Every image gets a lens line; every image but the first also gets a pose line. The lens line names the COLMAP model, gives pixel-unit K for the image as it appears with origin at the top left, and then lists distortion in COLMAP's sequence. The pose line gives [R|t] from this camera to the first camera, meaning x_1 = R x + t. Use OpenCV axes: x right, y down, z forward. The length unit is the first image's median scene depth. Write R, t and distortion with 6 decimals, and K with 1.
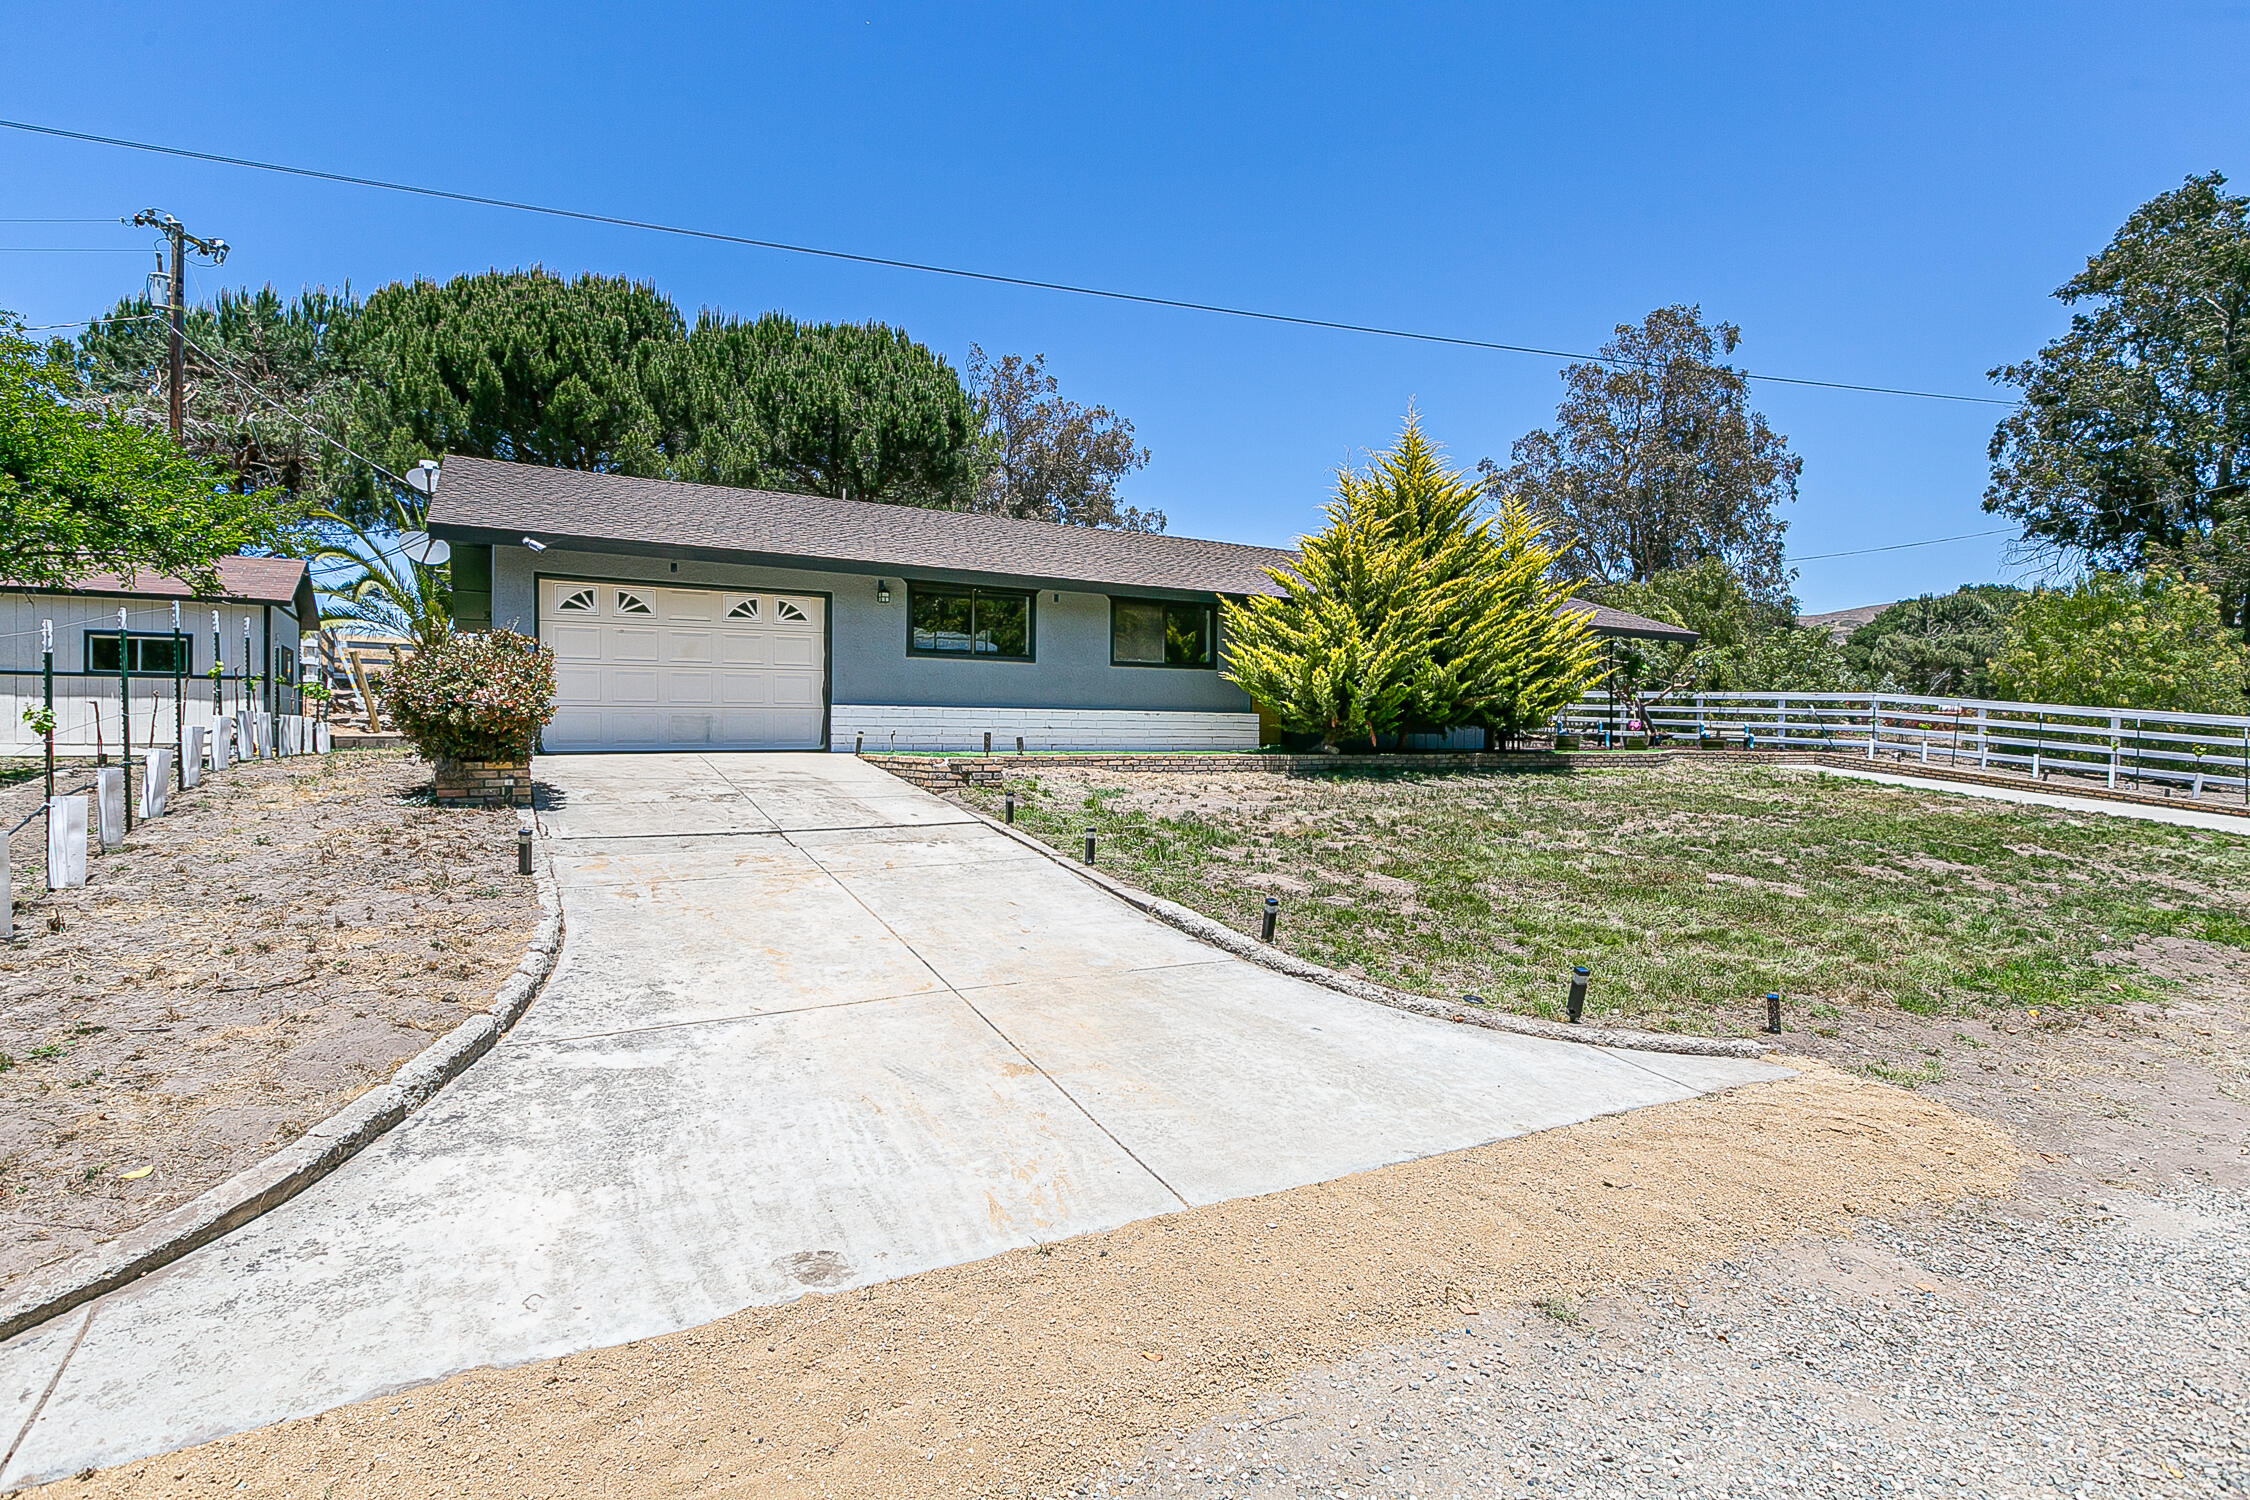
lens RADIAL K [[1093.5, 0, 1122.2], [0, 1093.5, 746.6], [0, 0, 1]] dist [-0.008689, 0.000142]
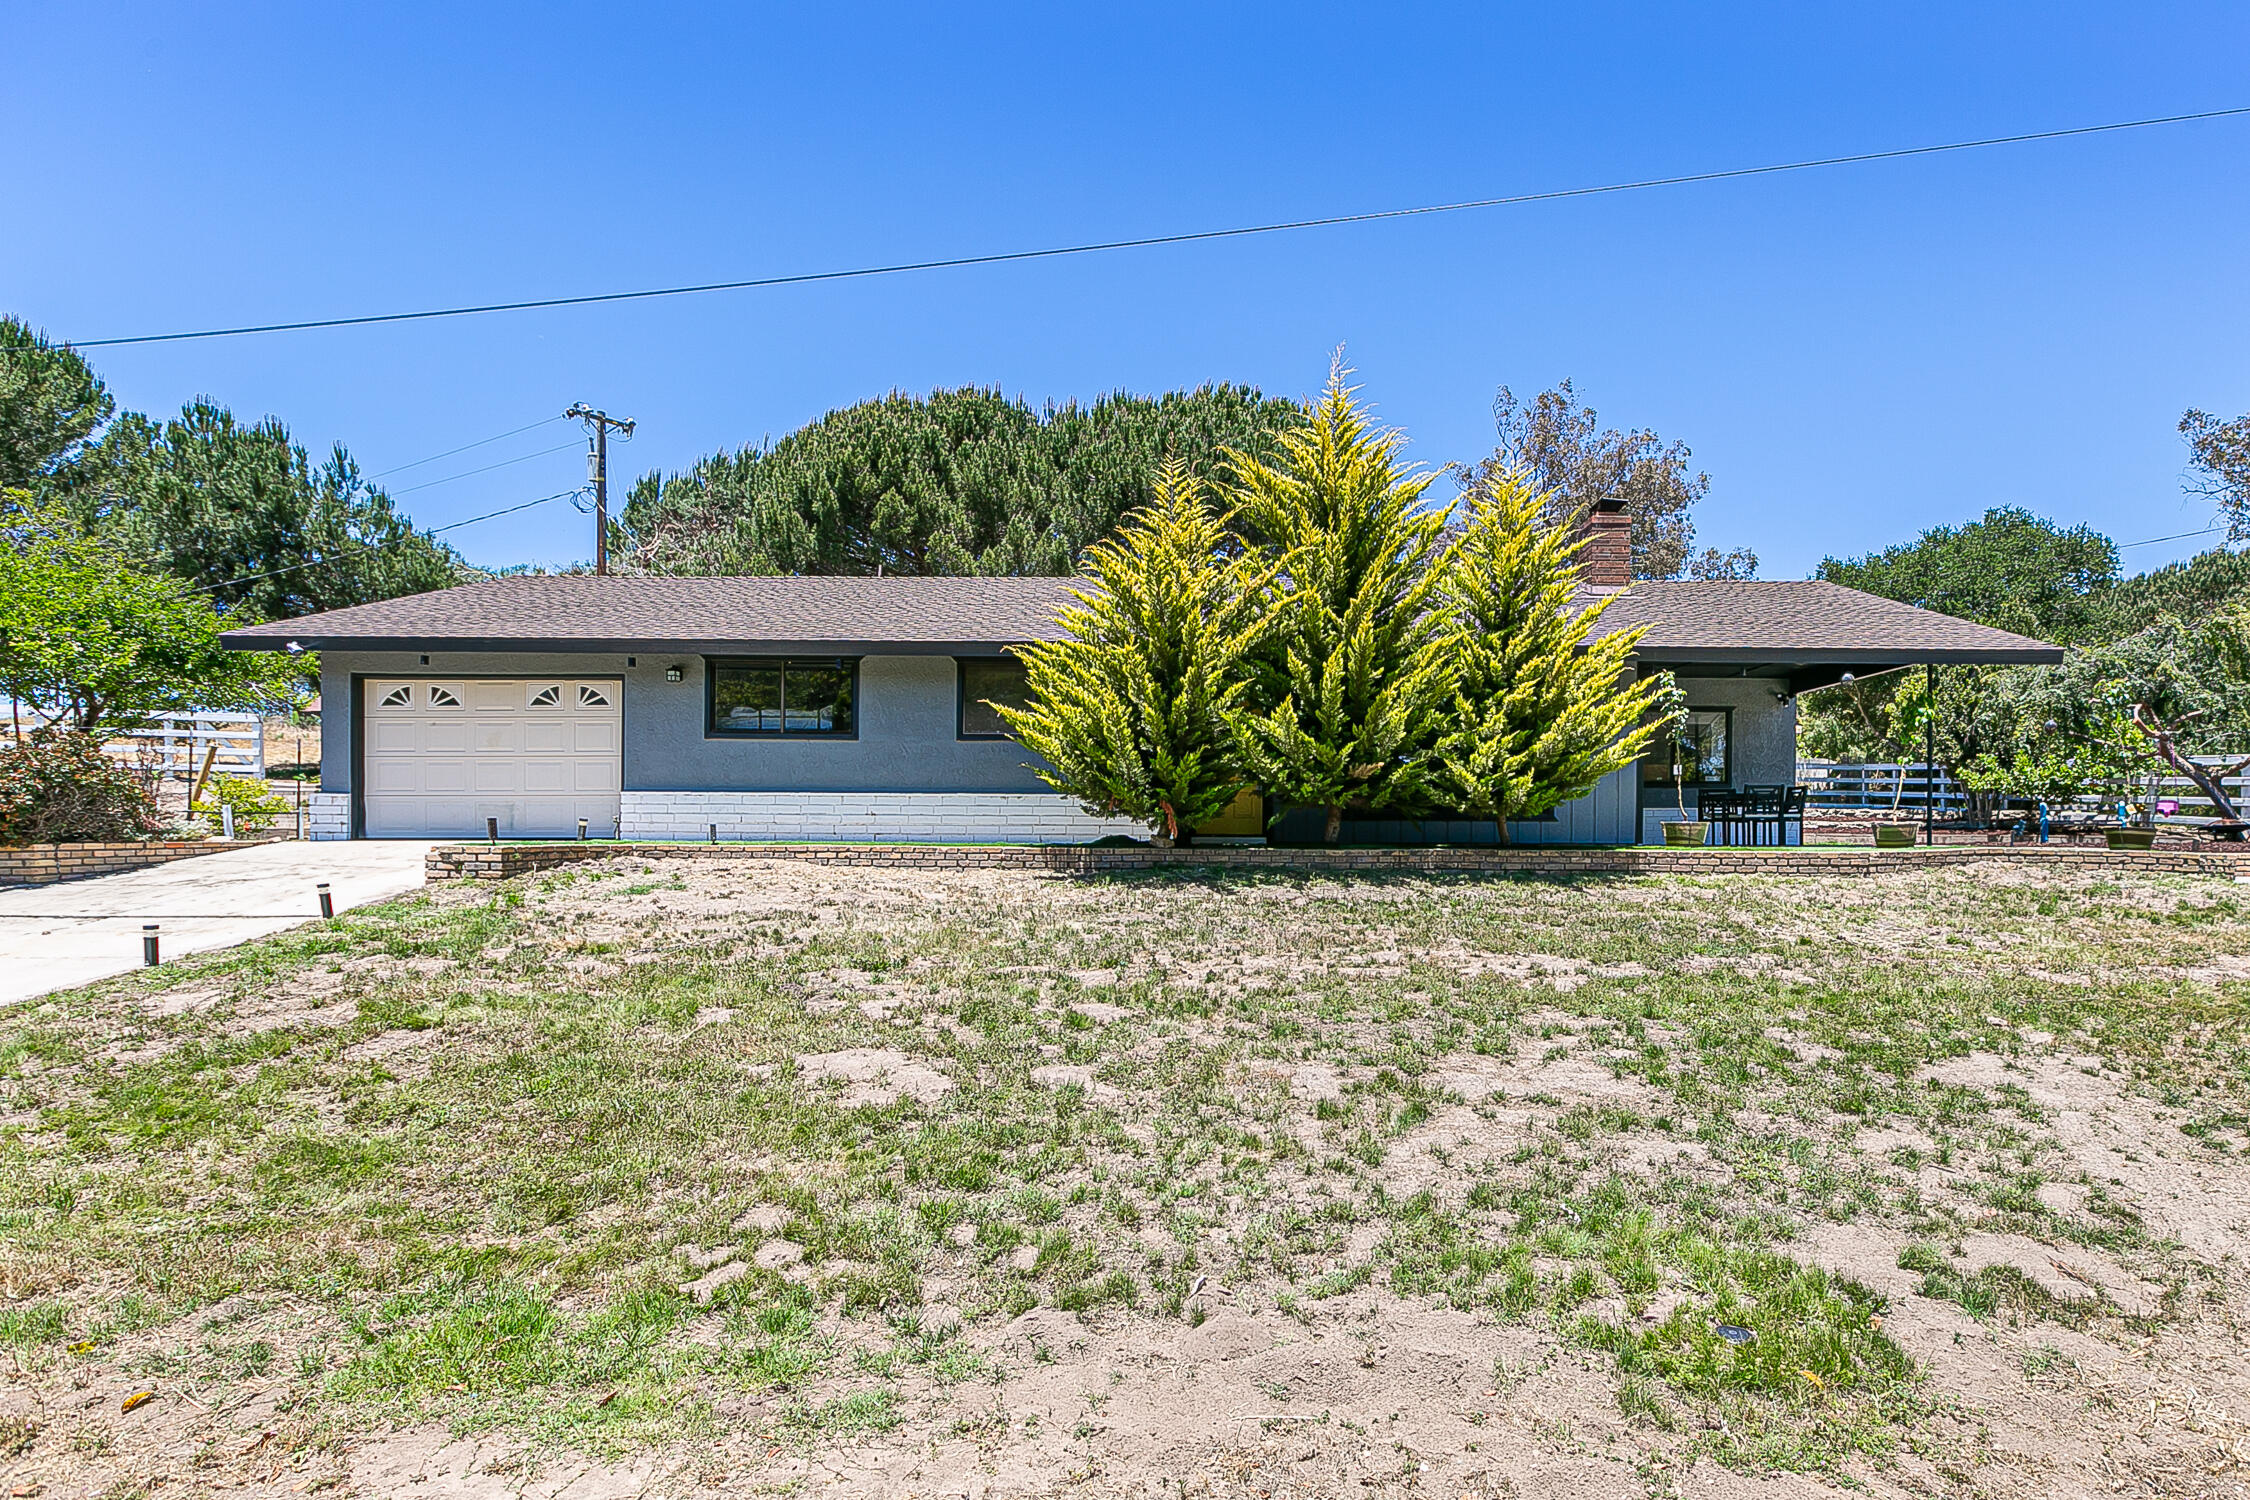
lens RADIAL K [[1163.4, 0, 1124.9], [0, 1163.4, 839.2], [0, 0, 1]] dist [-0.014325, -0.000158]
pose [[0.863521, 0.005961, -0.504278, 0.582961], [-0.007031, 0.999975, -0.000219, 0.000891], [0.504264, 0.003735, 0.863542, 0.316950]]
